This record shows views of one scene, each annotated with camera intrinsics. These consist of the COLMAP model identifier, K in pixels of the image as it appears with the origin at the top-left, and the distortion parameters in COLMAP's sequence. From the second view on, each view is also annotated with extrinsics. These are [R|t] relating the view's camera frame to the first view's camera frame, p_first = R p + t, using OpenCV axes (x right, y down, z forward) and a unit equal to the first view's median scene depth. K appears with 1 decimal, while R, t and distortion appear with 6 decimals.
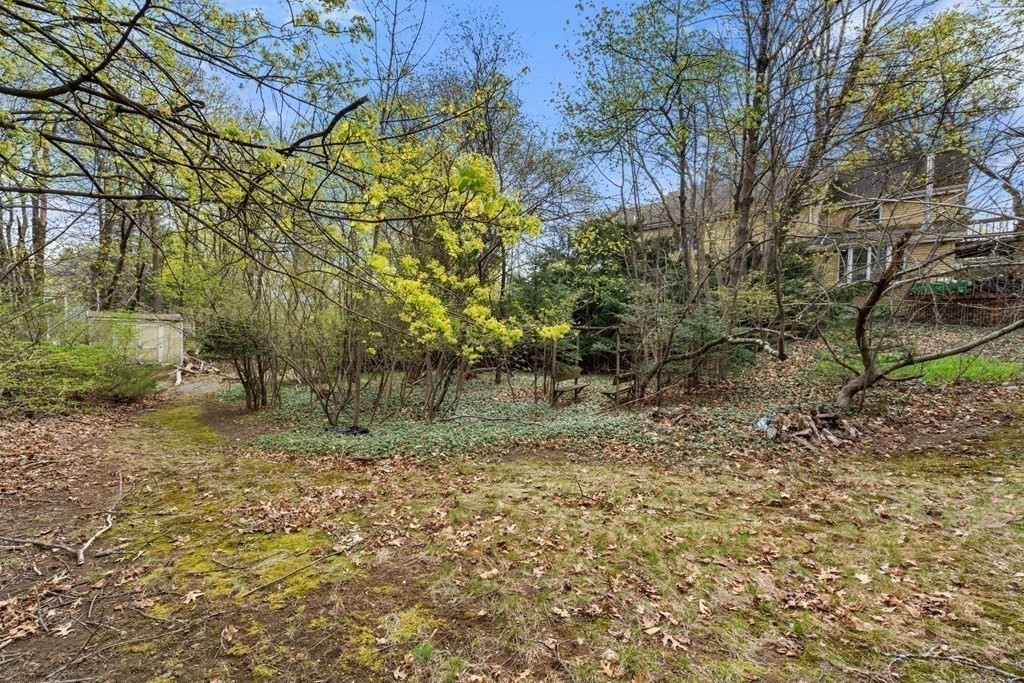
lens RADIAL K [[476.2, 0, 488.1], [0, 476.2, 342.4], [0, 0, 1]] dist [0.002499, 0.001064]
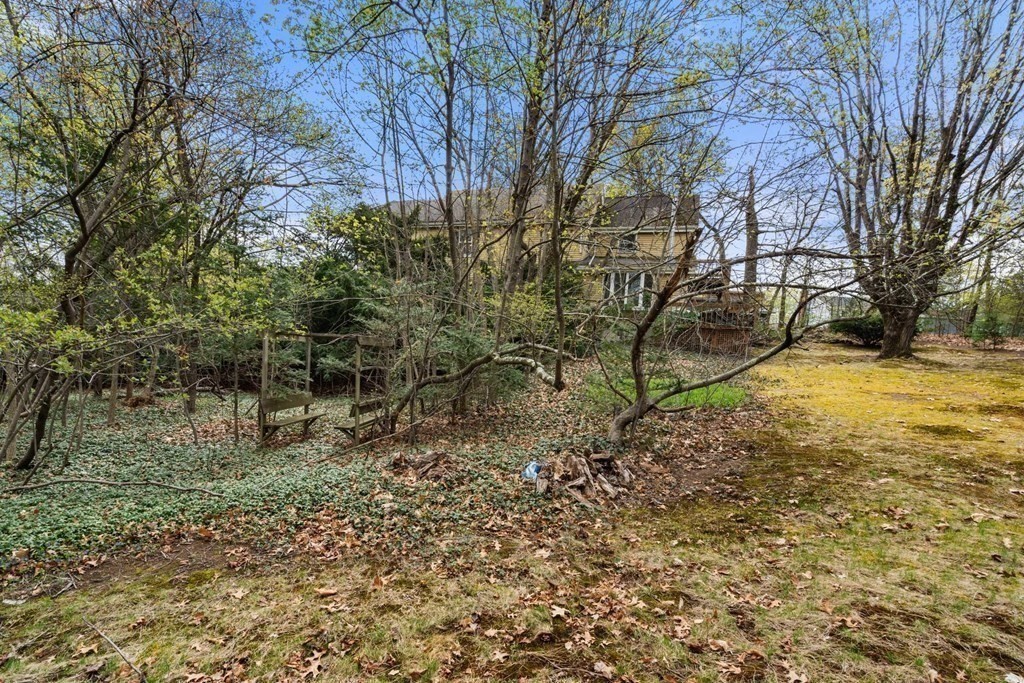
lens RADIAL K [[486.2, 0, 499.5], [0, 486.2, 345.8], [0, 0, 1]] dist [0.000117, 0.000140]
pose [[0.900329, 0.043330, 0.433047, 0.185997], [-0.033956, 0.998992, -0.029361, -0.002689], [-0.433883, 0.011730, 0.900893, 0.322184]]
